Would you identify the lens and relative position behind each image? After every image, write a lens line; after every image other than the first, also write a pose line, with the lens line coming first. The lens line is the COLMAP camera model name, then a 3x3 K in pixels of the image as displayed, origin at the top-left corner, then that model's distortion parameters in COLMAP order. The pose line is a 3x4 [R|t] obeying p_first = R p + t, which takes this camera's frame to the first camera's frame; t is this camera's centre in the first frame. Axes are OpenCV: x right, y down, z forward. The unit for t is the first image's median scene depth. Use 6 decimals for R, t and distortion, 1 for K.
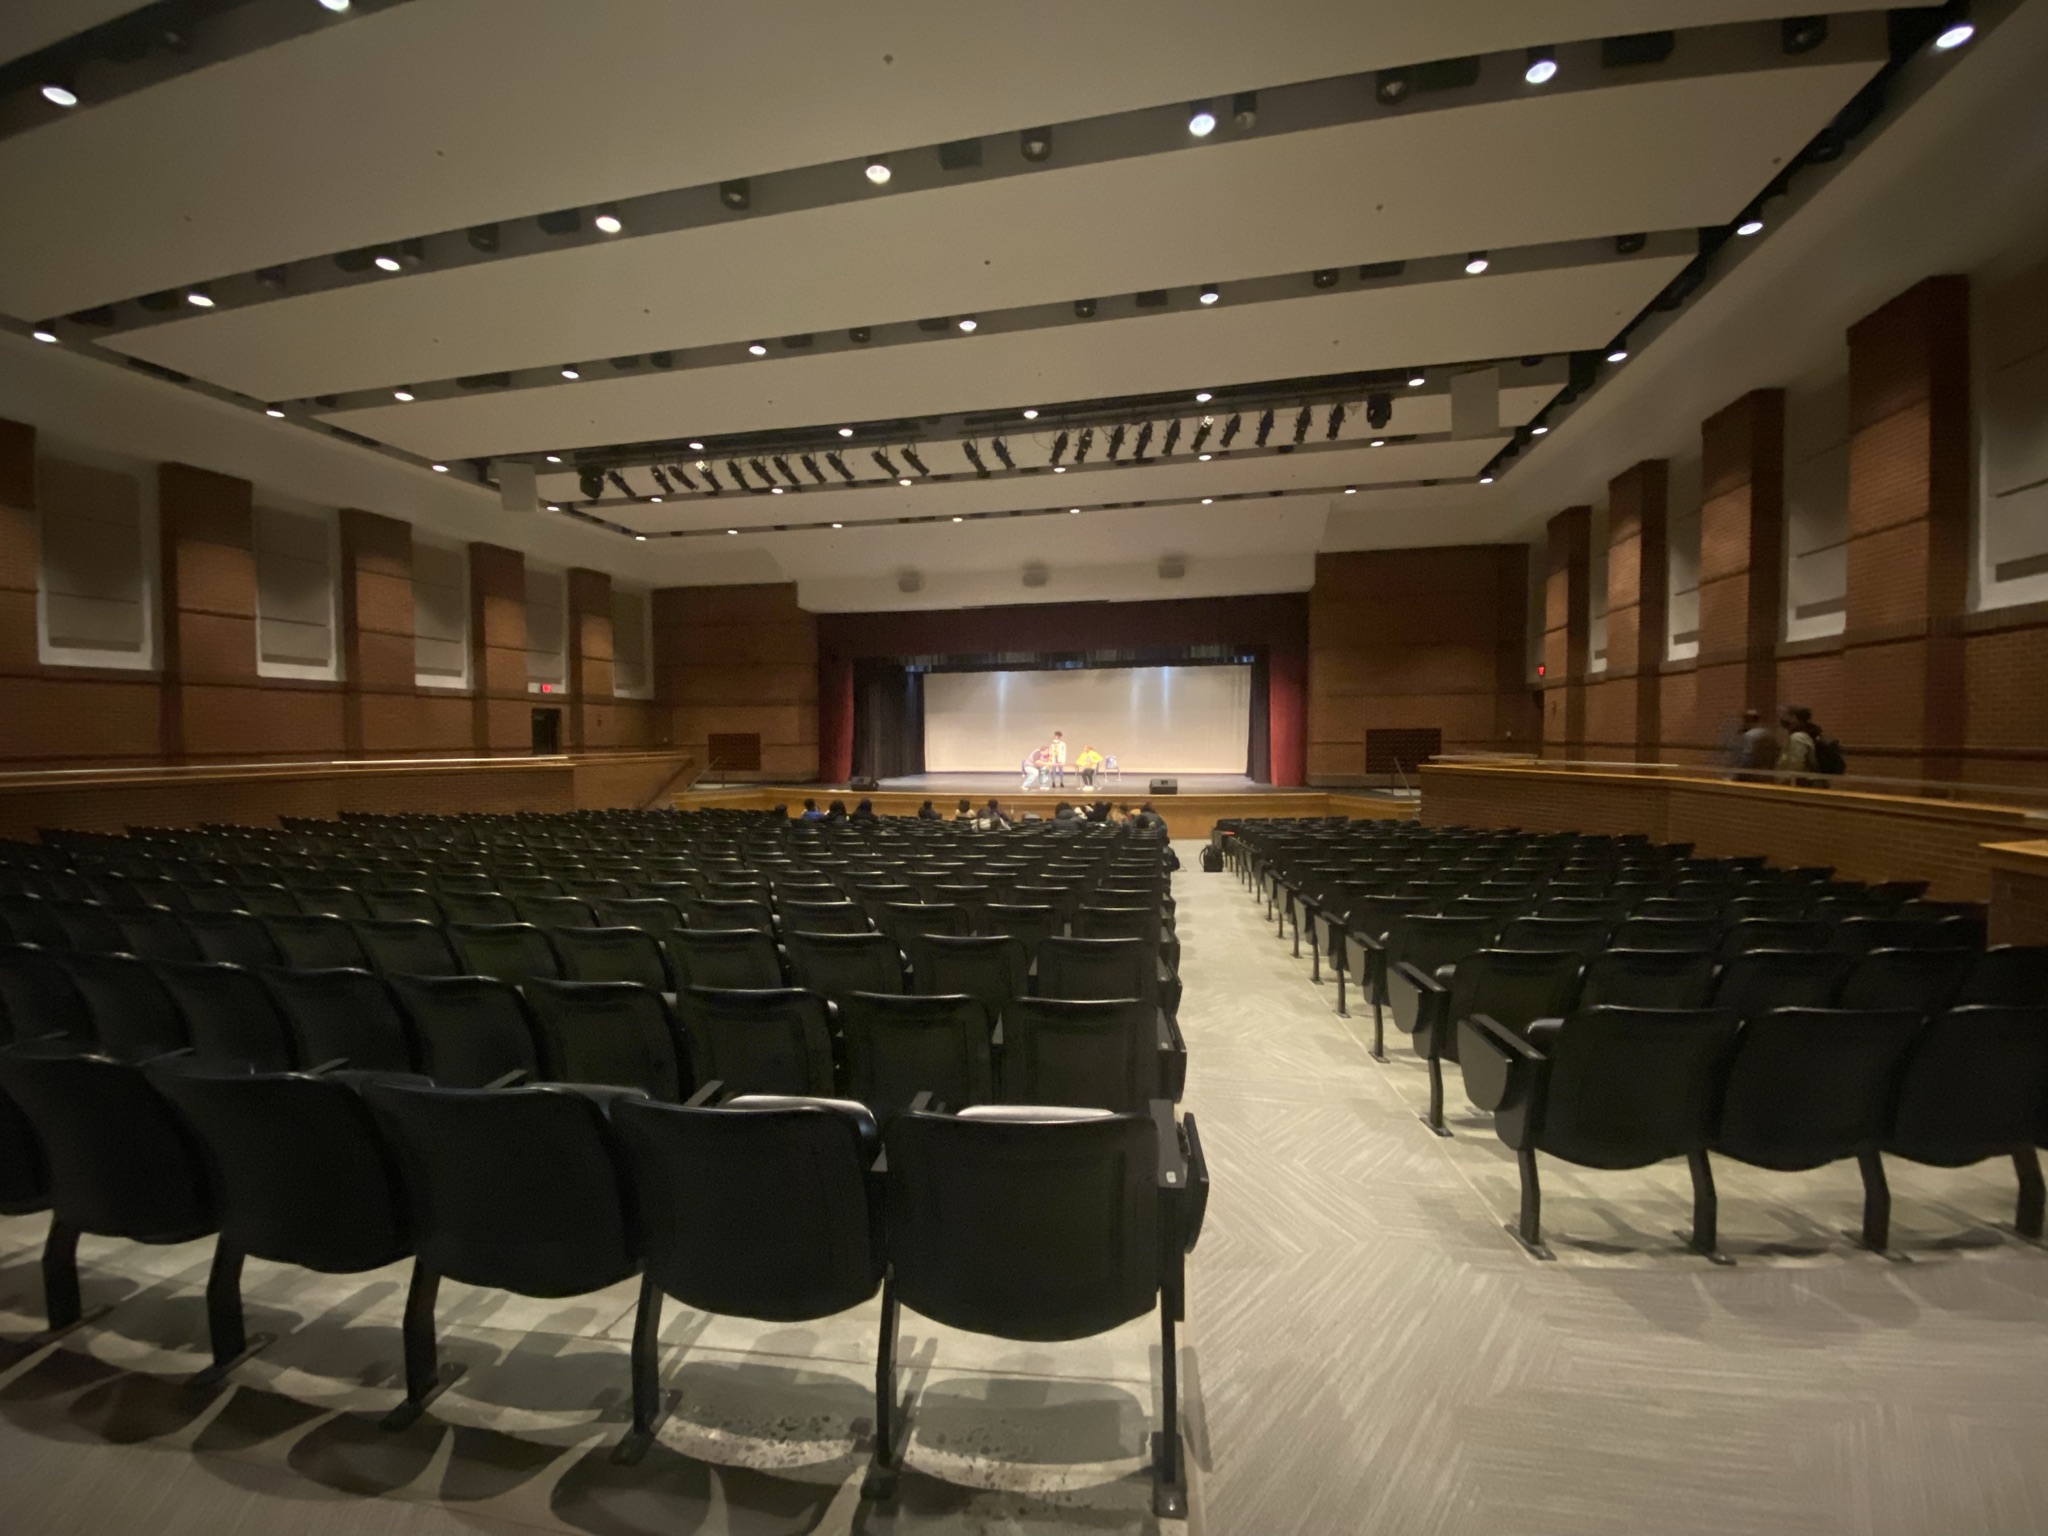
lens RADIAL K [[818.4, 0, 1024.0], [0, 818.4, 768.0], [0, 0, 1]] dist [0.057673, -0.035366]
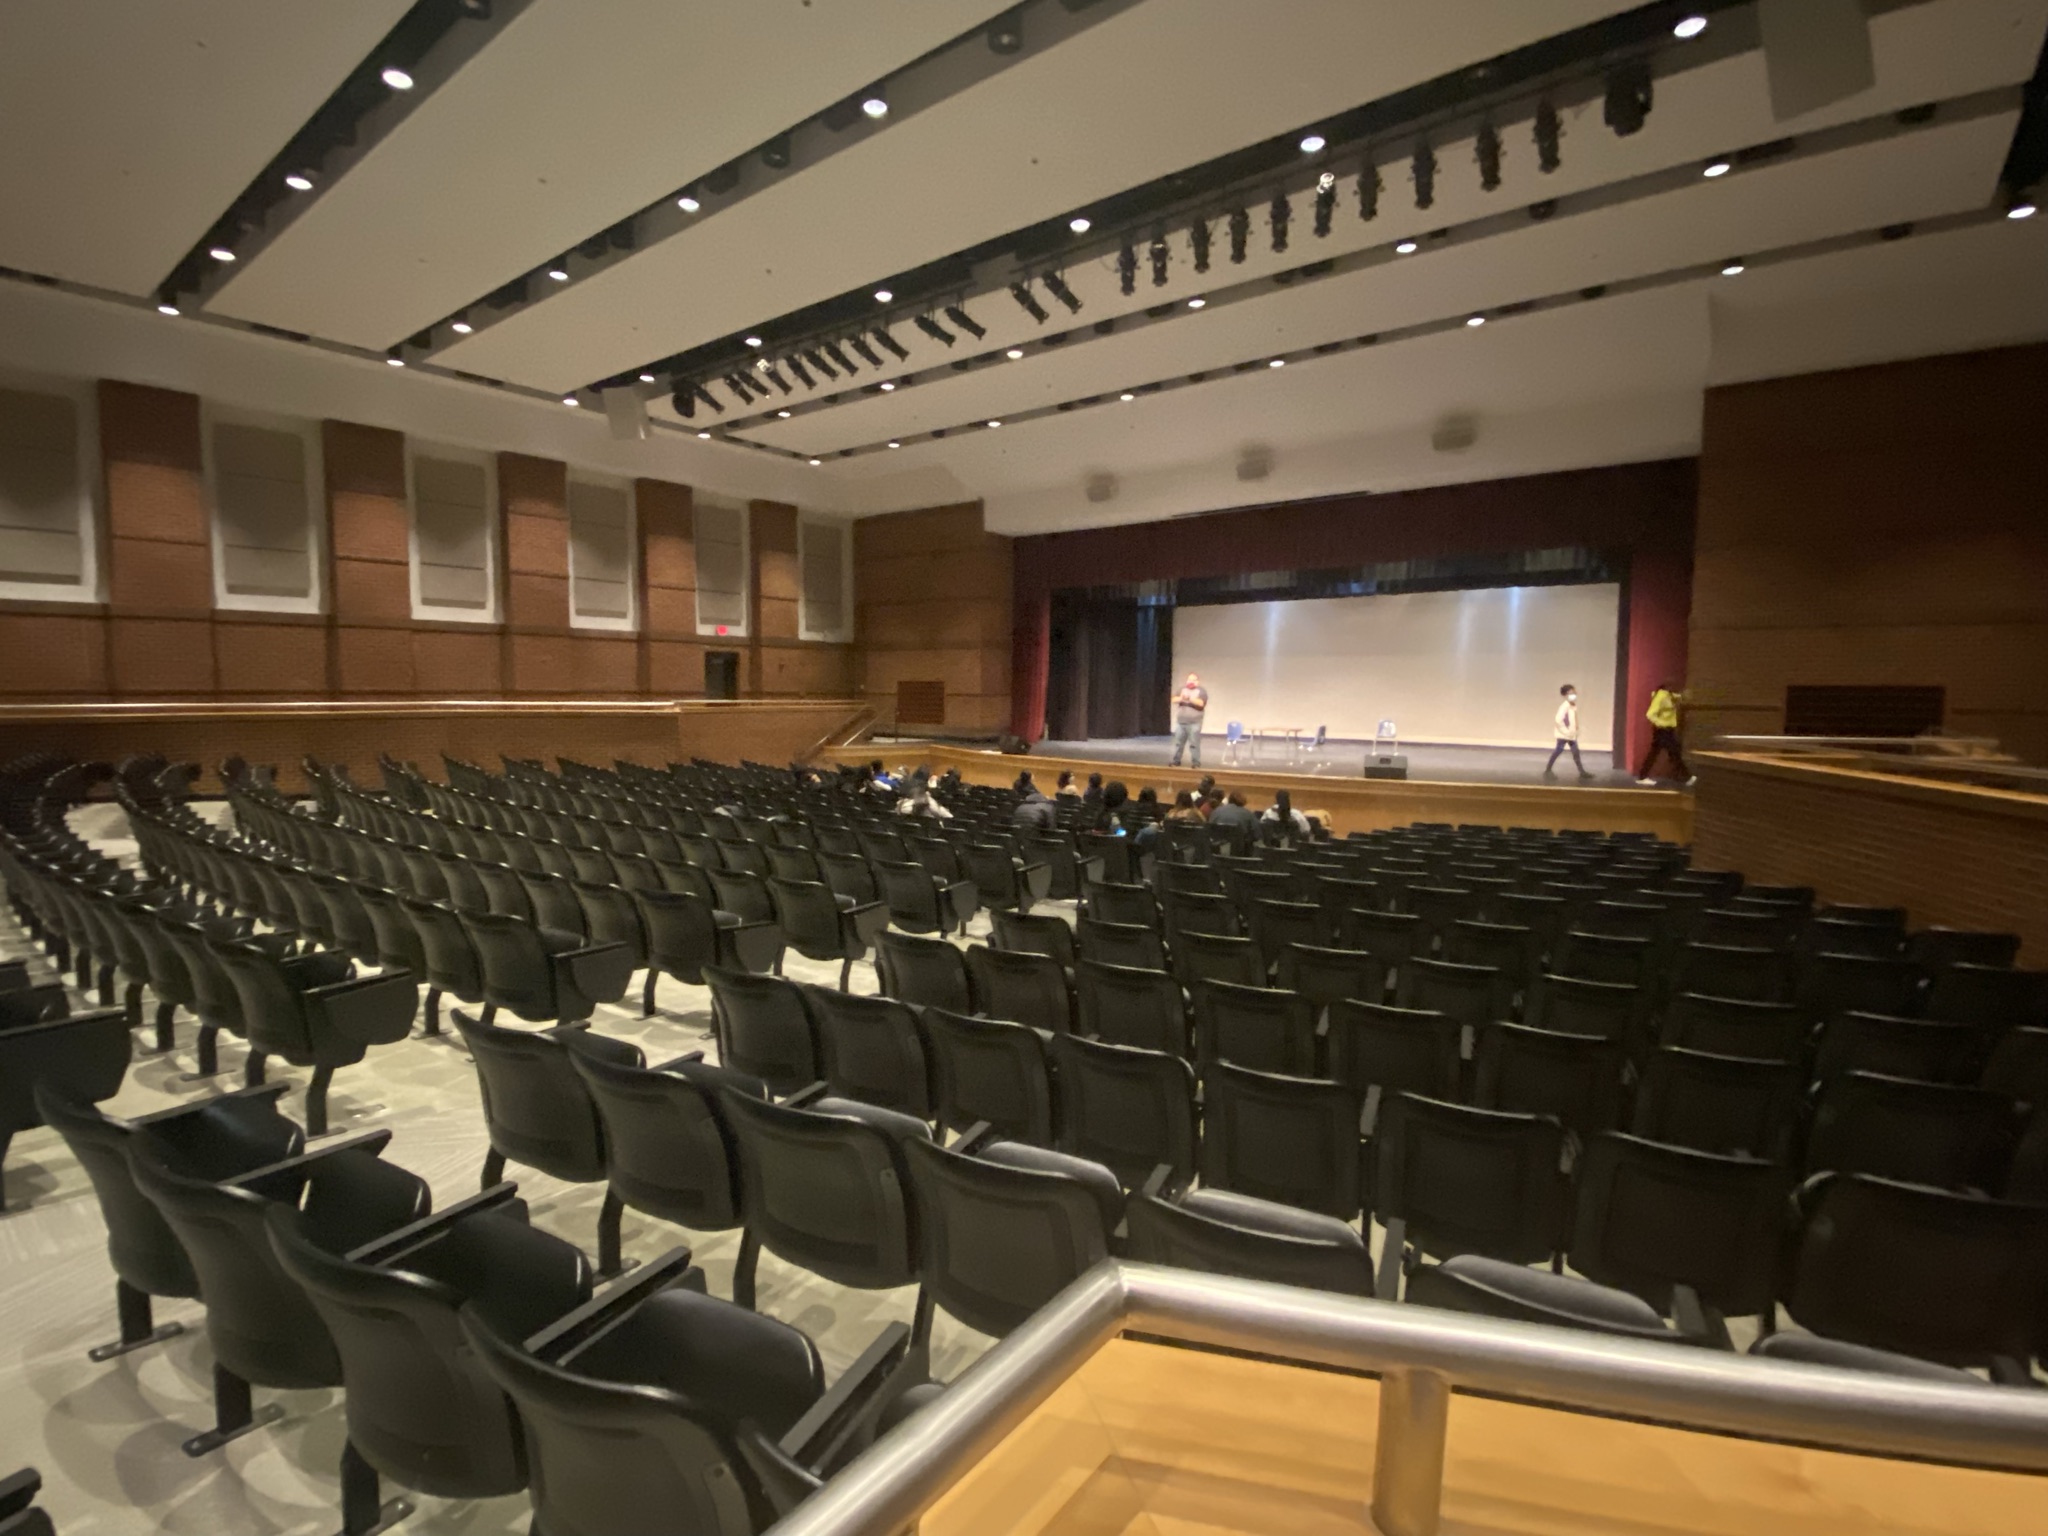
lens RADIAL K [[970.6, 0, 1024.0], [0, 970.6, 768.0], [0, 0, 1]] dist [0.095204, -0.087780]
pose [[0.900187, 0.051767, -0.432416, 0.251970], [-0.032444, 0.998122, 0.051952, -0.009036], [0.434293, -0.032737, 0.900176, 0.150664]]
